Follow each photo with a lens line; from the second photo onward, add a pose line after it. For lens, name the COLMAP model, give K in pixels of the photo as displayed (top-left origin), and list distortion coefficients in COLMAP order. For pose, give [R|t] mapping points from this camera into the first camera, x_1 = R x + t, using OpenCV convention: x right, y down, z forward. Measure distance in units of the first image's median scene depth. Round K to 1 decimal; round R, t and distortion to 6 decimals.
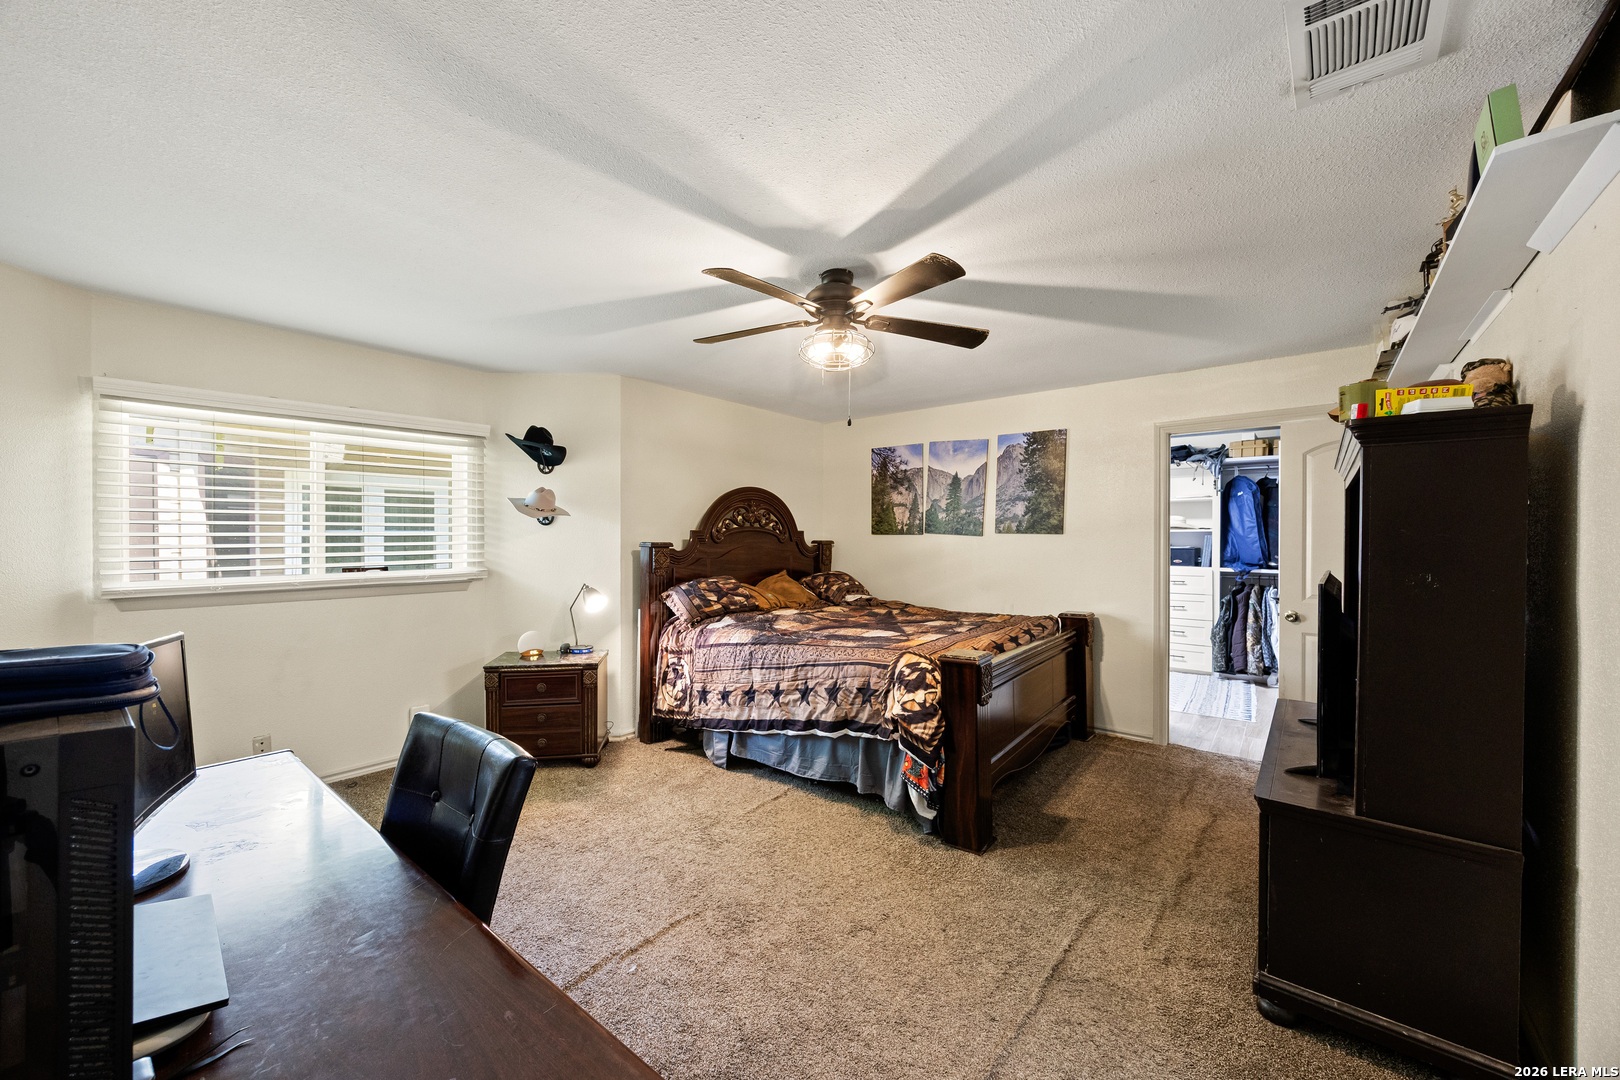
lens RADIAL K [[621.1, 0, 803.0], [0, 621.1, 538.5], [0, 0, 1]] dist [-0.002064, 0.000137]
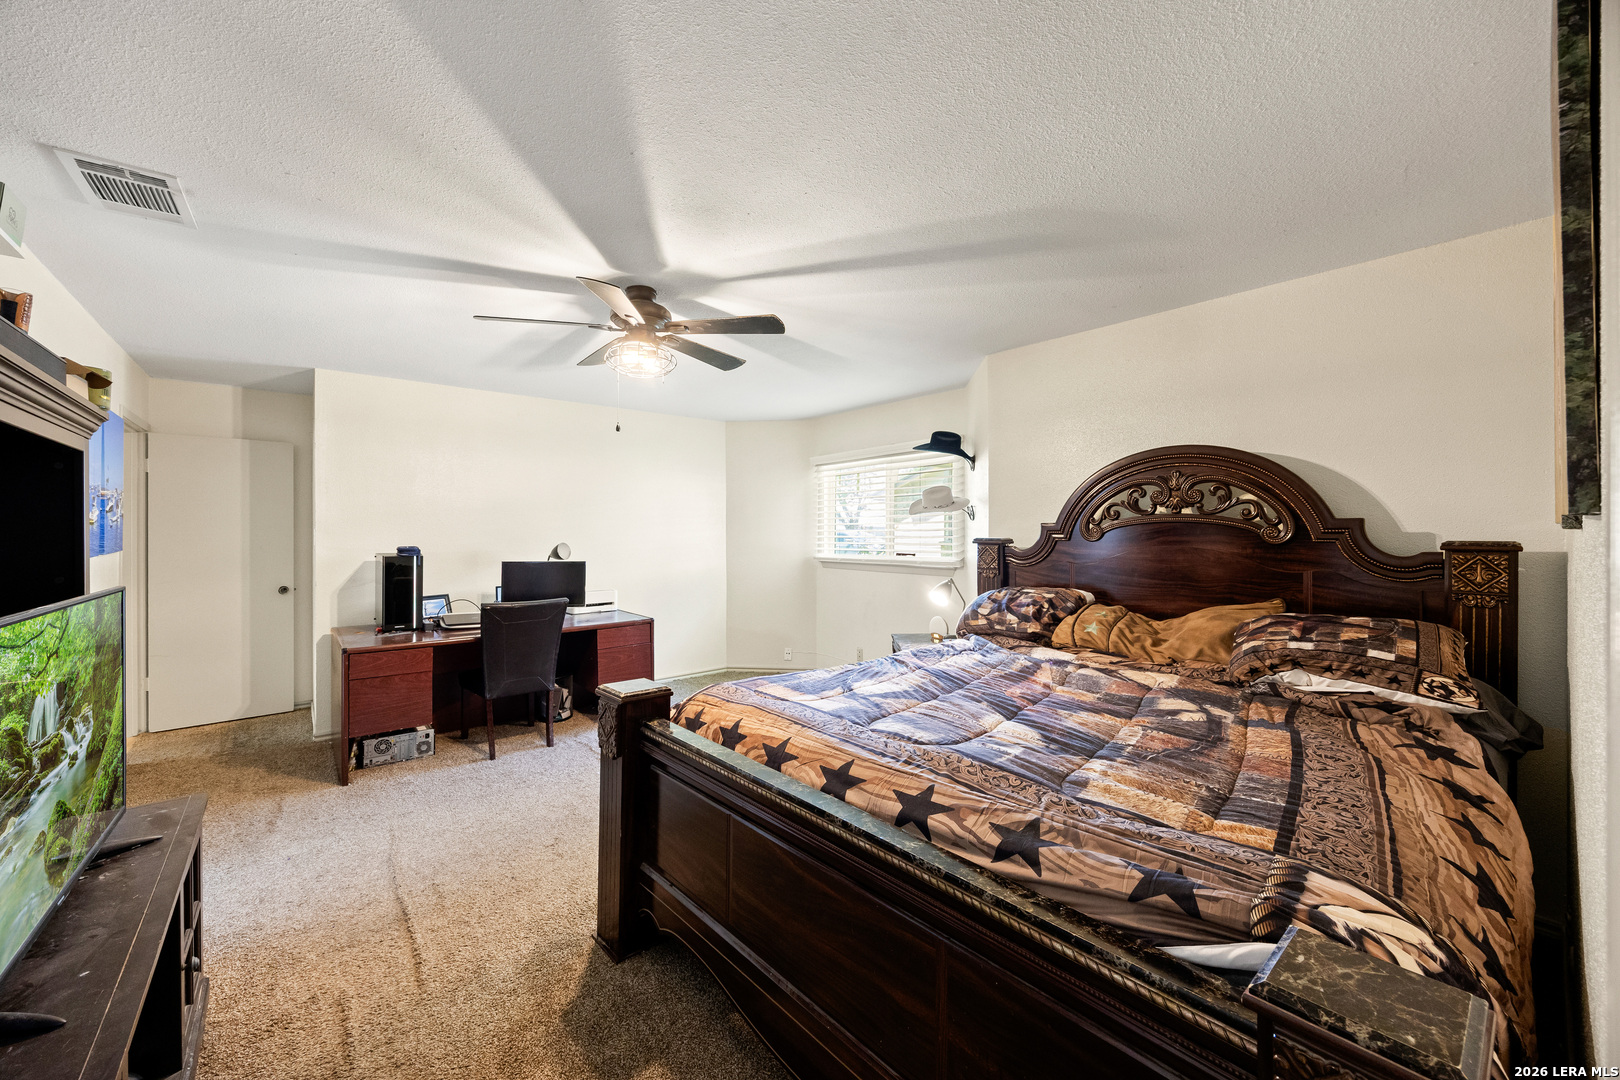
lens RADIAL K [[624.2, 0, 806.3], [0, 624.2, 529.5], [0, 0, 1]] dist [-0.004355, 0.000237]
pose [[-0.185563, -0.000154, -0.982632, 0.611650], [-0.003643, 0.999993, 0.000531, -0.004607], [0.982626, 0.003679, -0.185563, 0.849927]]
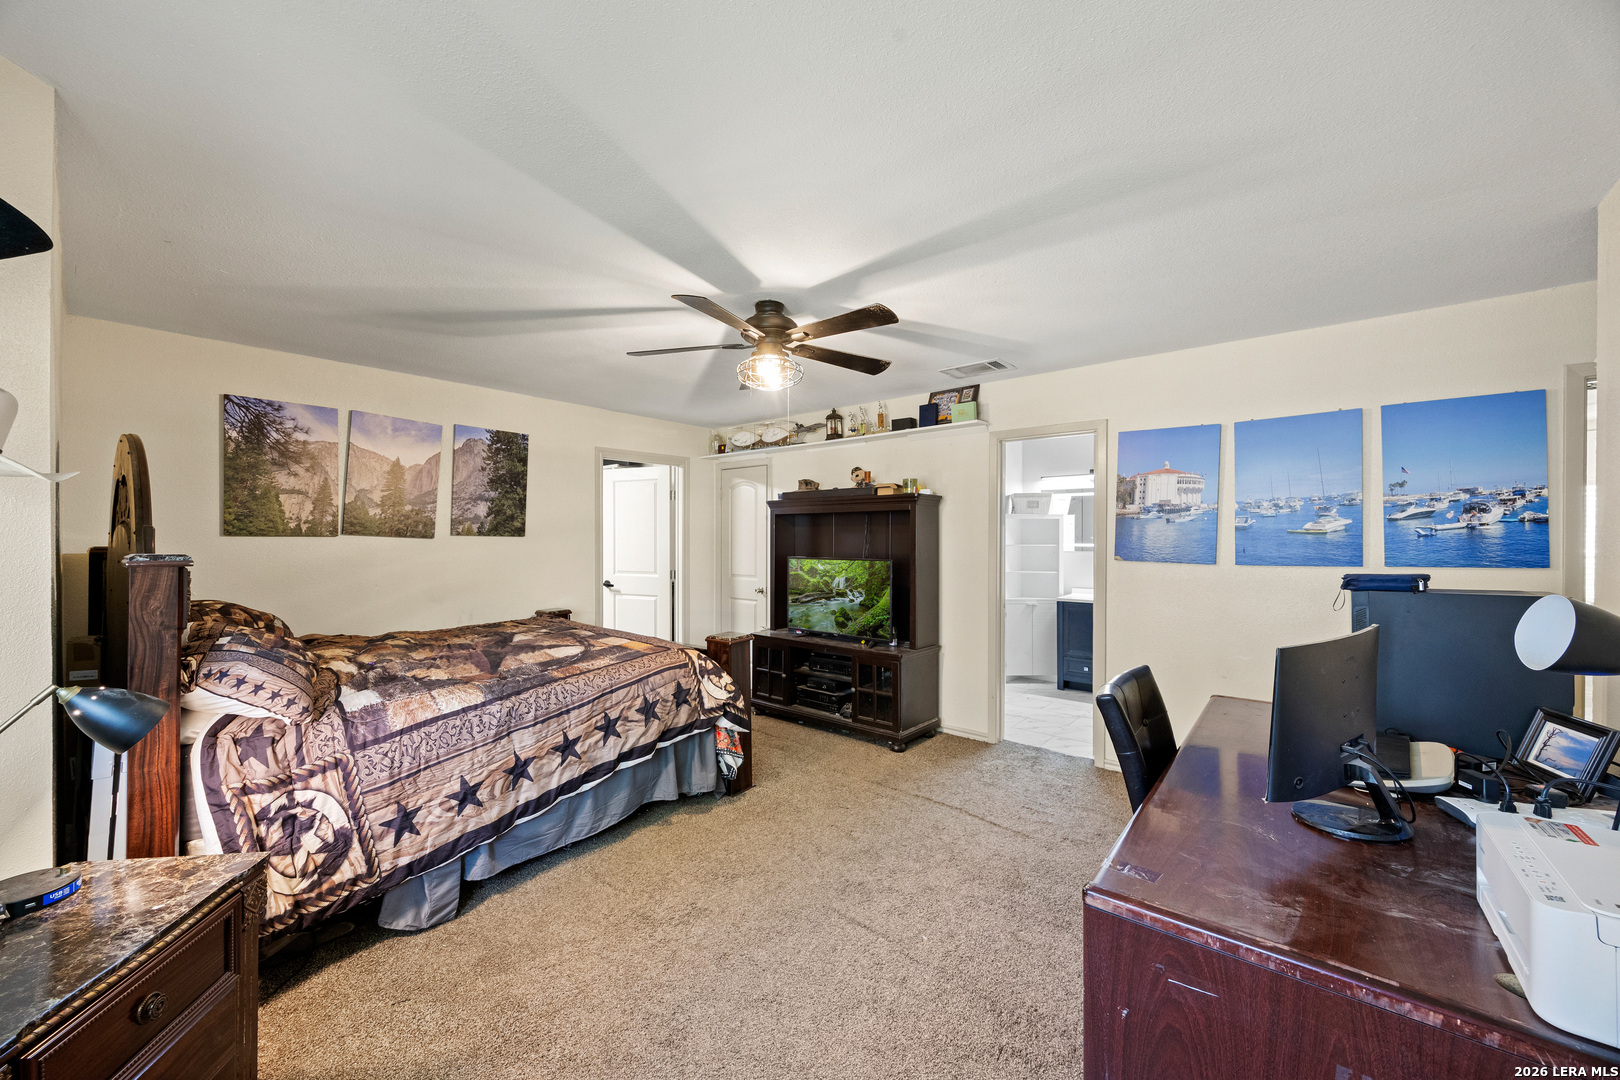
lens RADIAL K [[621.1, 0, 803.0], [0, 621.1, 538.5], [0, 0, 1]] dist [-0.002064, 0.000137]
pose [[0.007319, -0.000568, 0.999973, -0.605967], [0.002031, 0.999998, 0.000553, -0.003625], [-0.999971, 0.002027, 0.007320, 0.534221]]
